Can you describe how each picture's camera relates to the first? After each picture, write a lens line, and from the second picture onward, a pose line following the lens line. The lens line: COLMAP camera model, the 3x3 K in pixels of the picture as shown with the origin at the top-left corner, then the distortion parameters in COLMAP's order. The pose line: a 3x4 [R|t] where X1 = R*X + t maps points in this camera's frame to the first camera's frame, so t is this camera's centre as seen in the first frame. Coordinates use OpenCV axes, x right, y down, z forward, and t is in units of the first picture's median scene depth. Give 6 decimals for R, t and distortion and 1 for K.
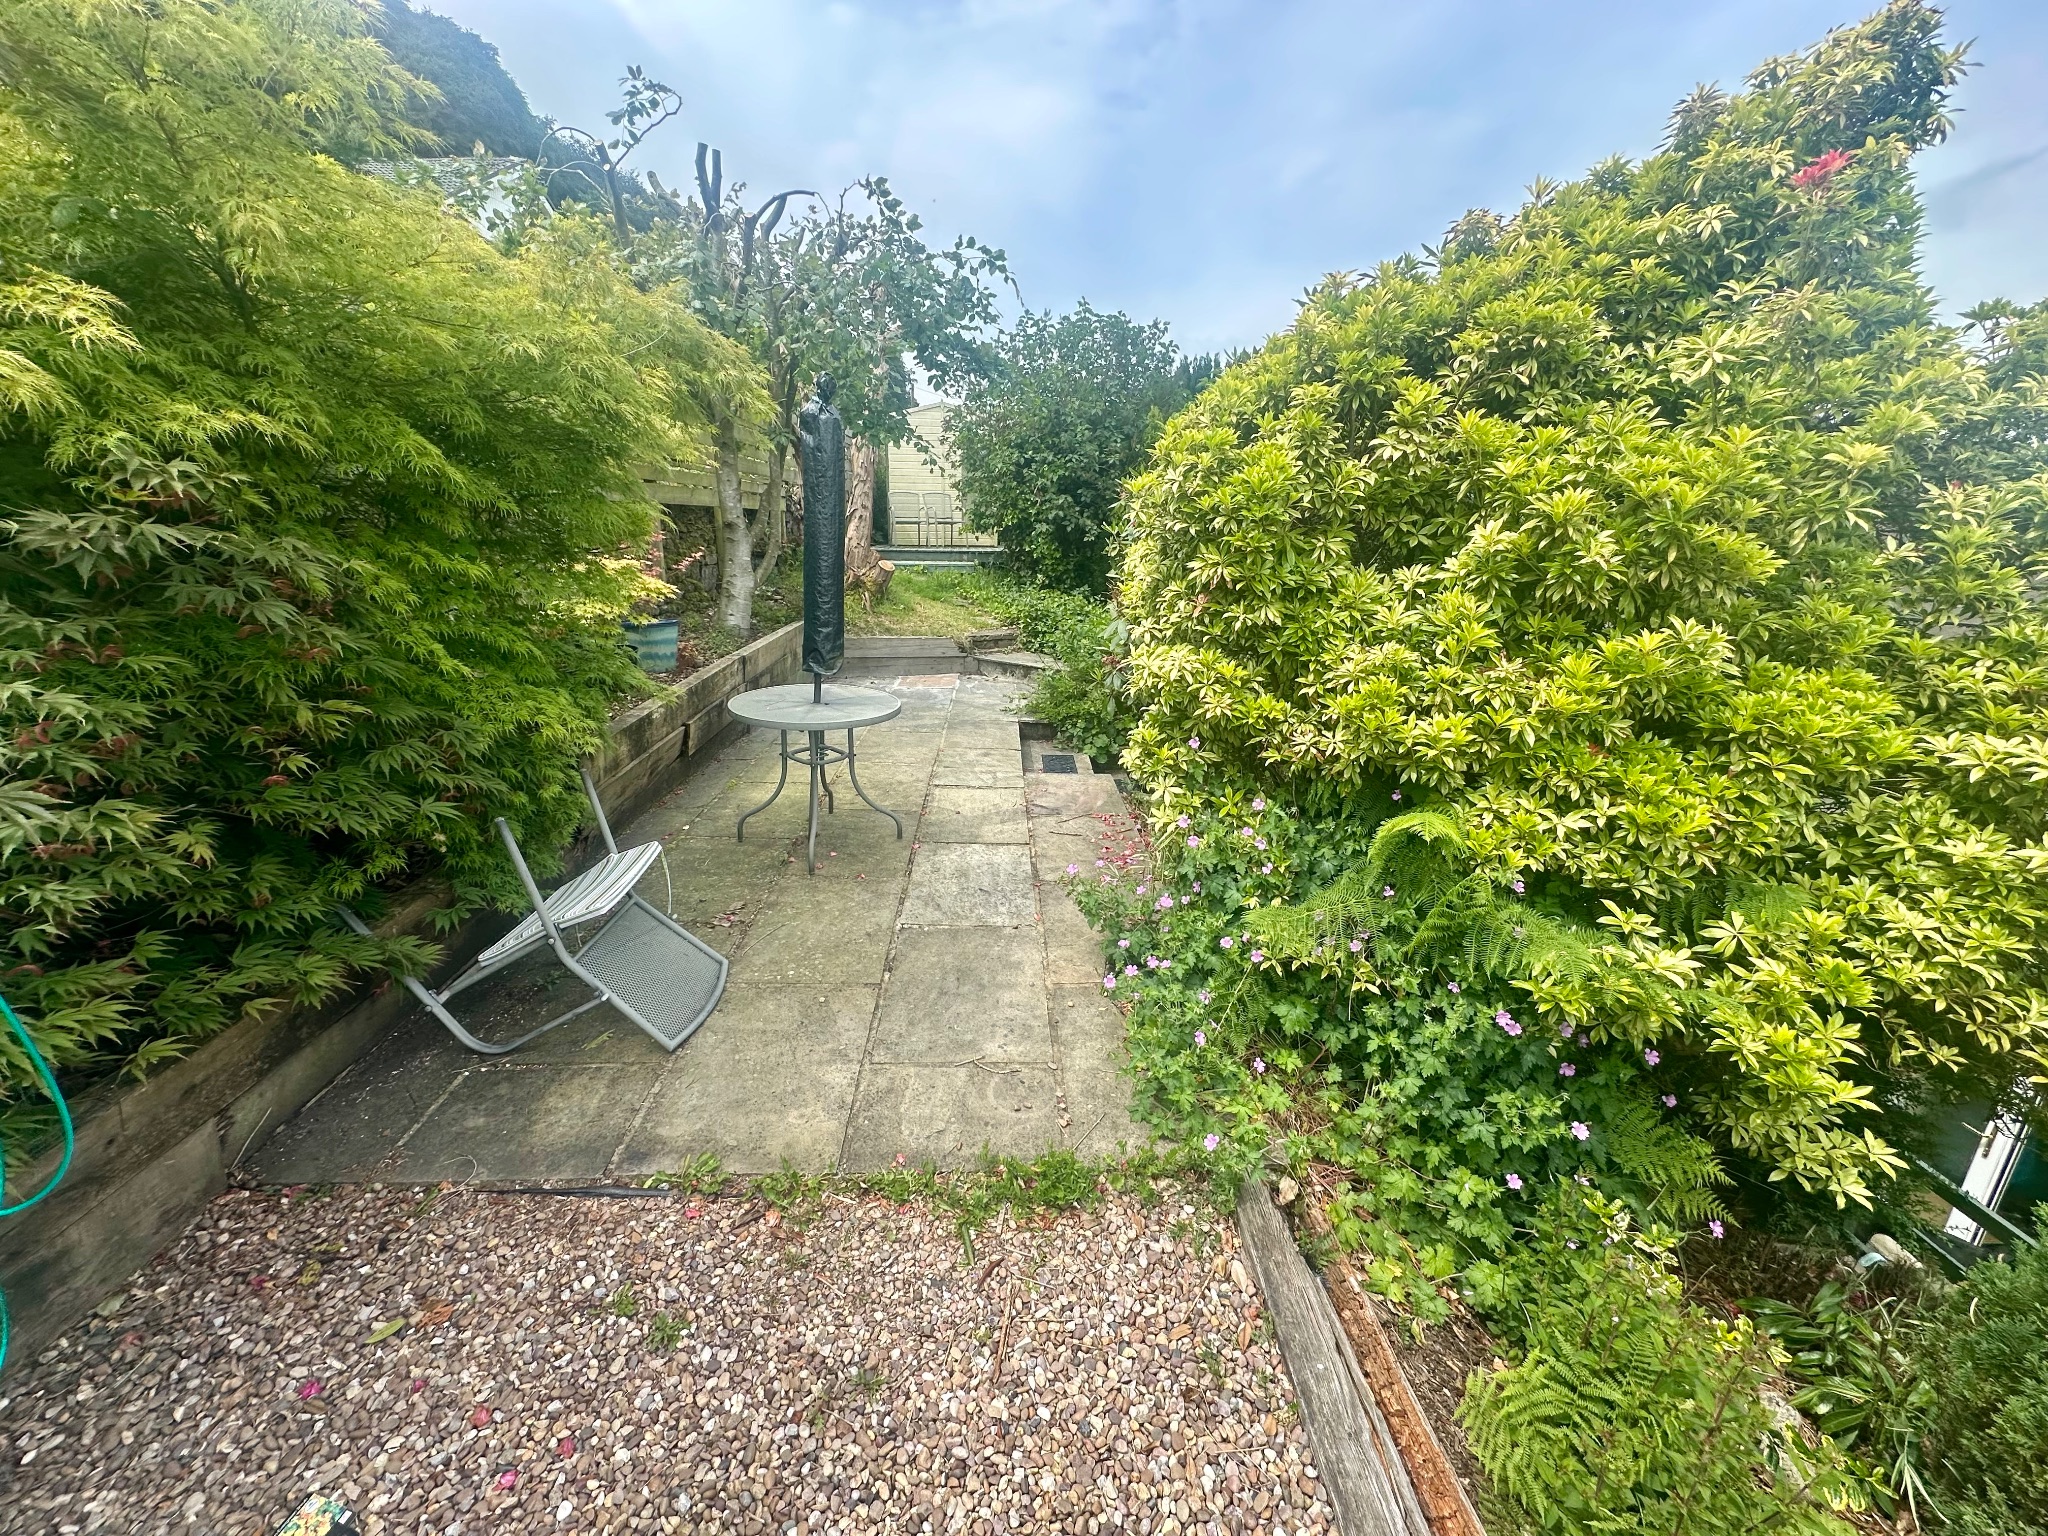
lens RADIAL K [[819.4, 0, 1021.8], [0, 819.4, 765.6], [0, 0, 1]] dist [-0.002150, 0.000580]
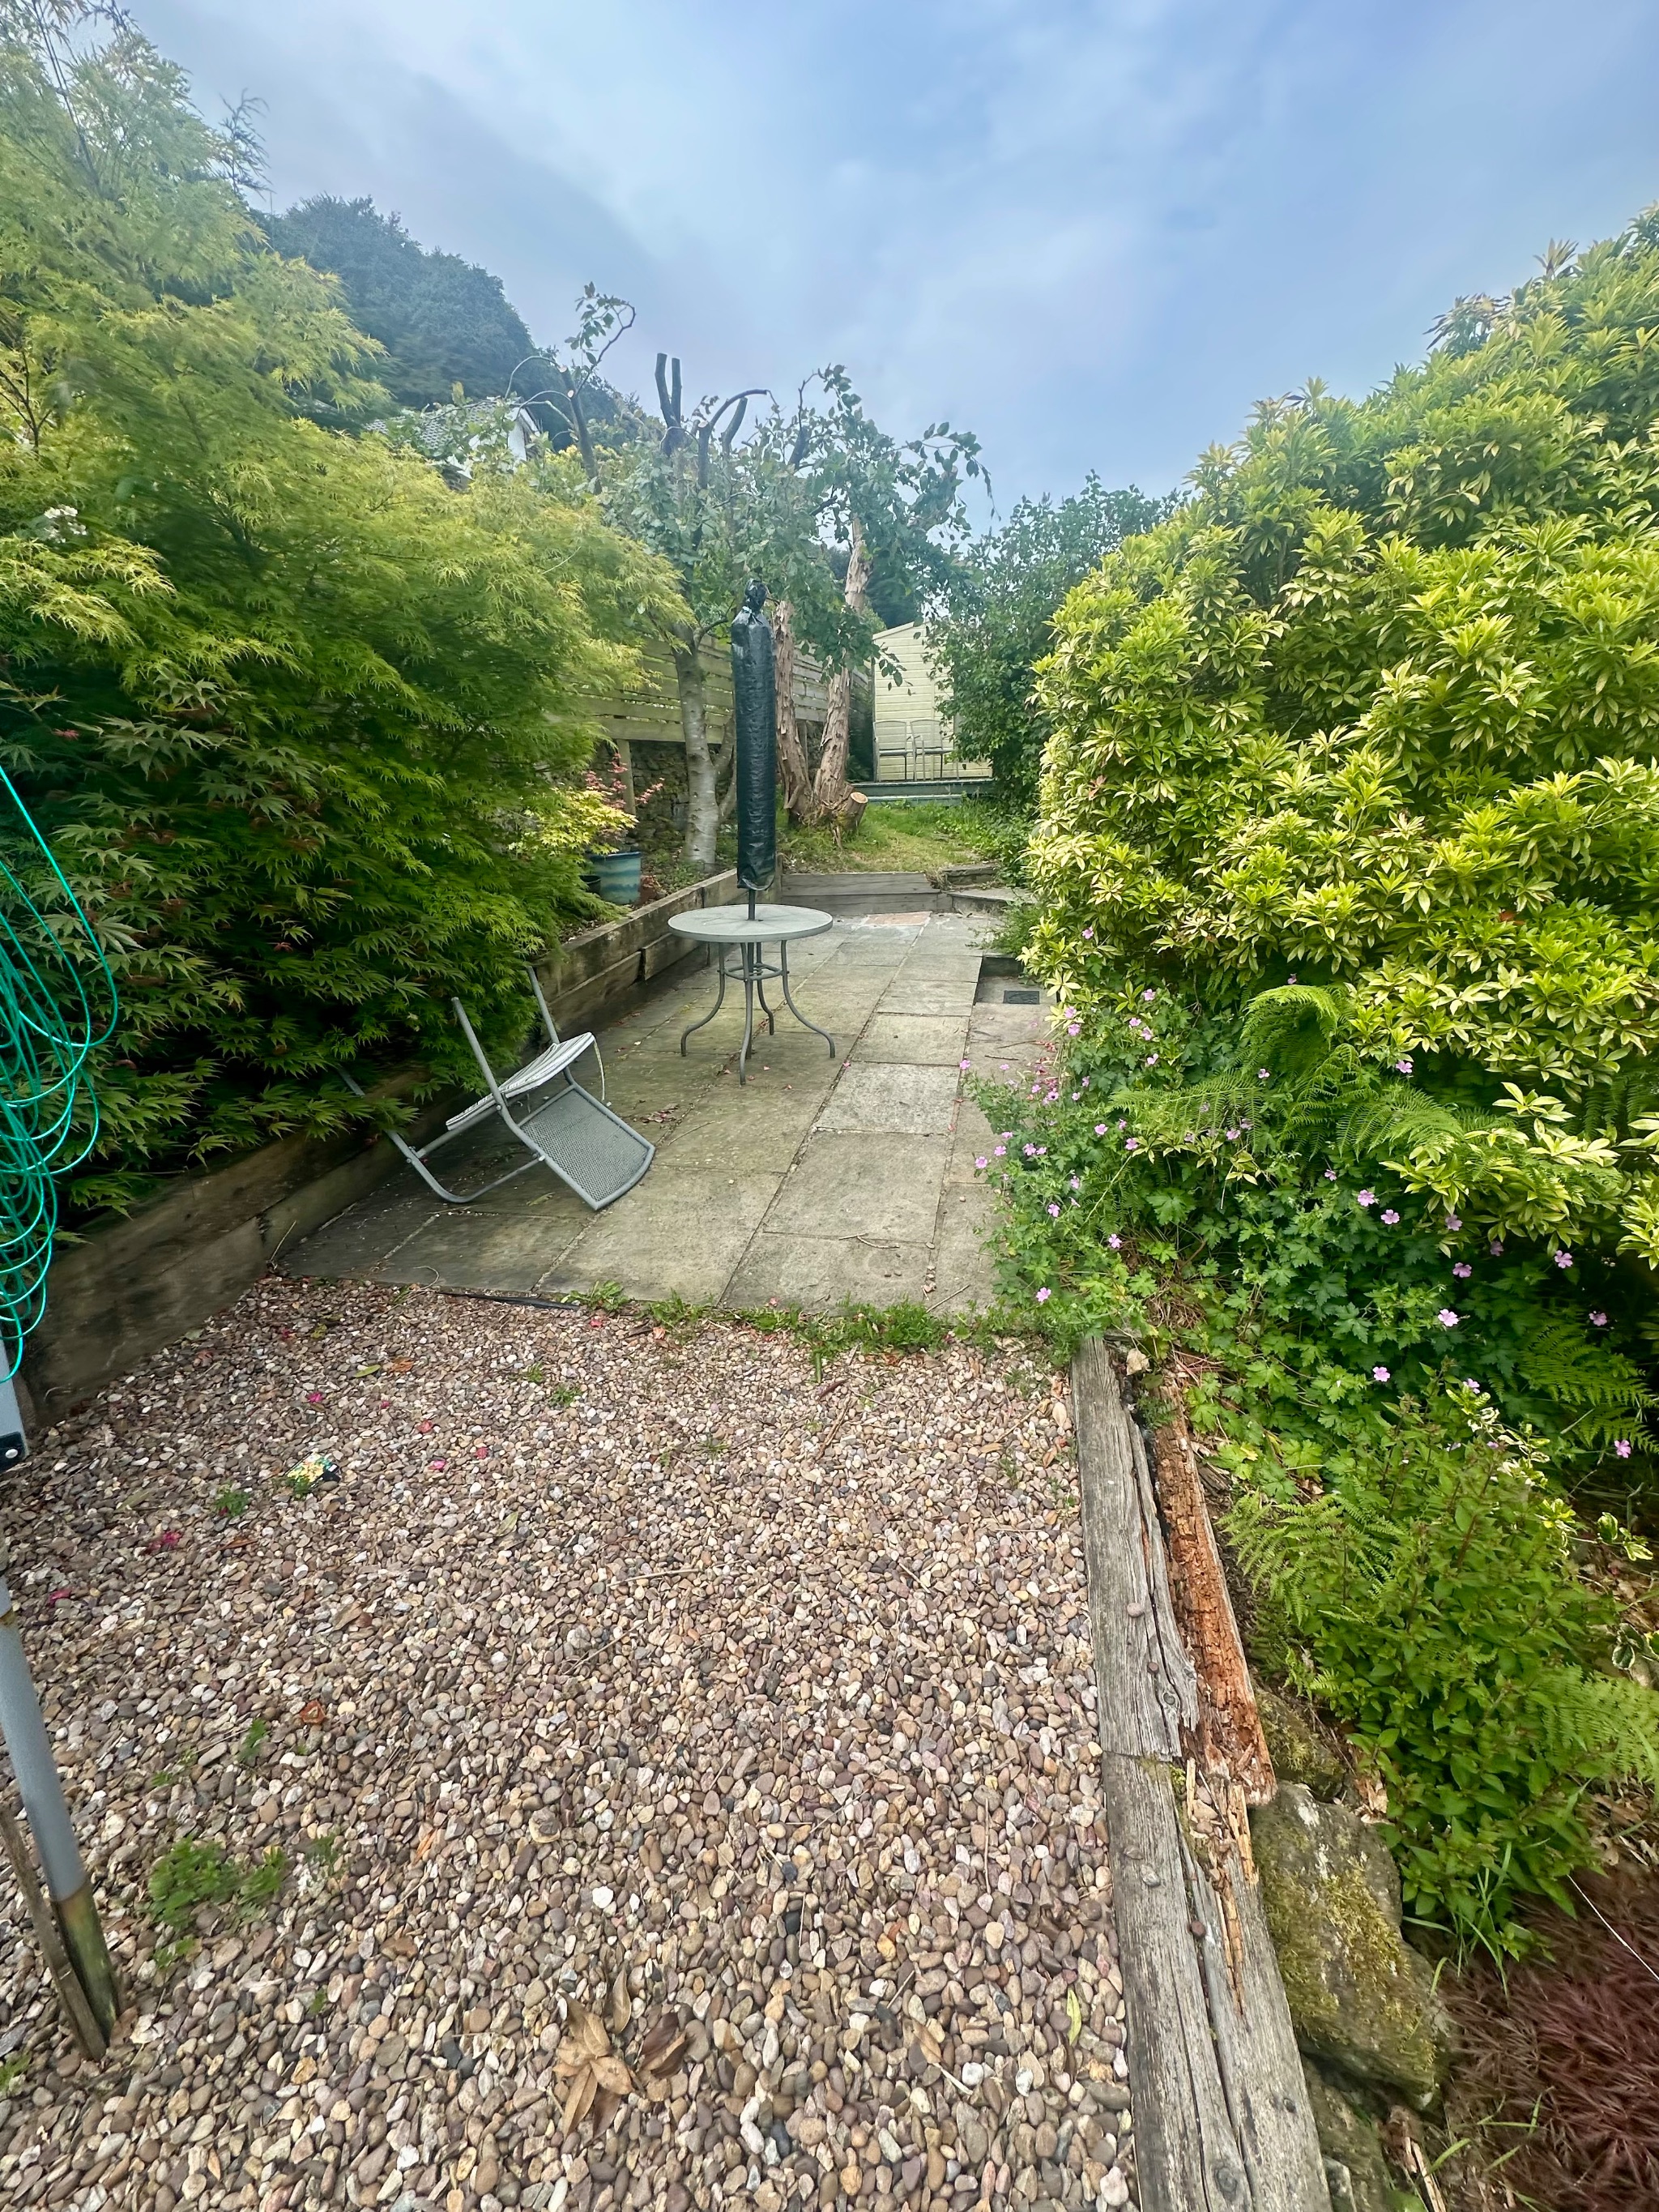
lens RADIAL K [[884.9, 0, 832.7], [0, 884.9, 1105.7], [0, 0, 1]] dist [-0.002150, 0.000580]
pose [[0.974323, 0.033650, -0.222624, 0.186264], [-0.015619, 0.996488, 0.082261, 0.113295], [0.224610, -0.076671, 0.971428, -0.126531]]
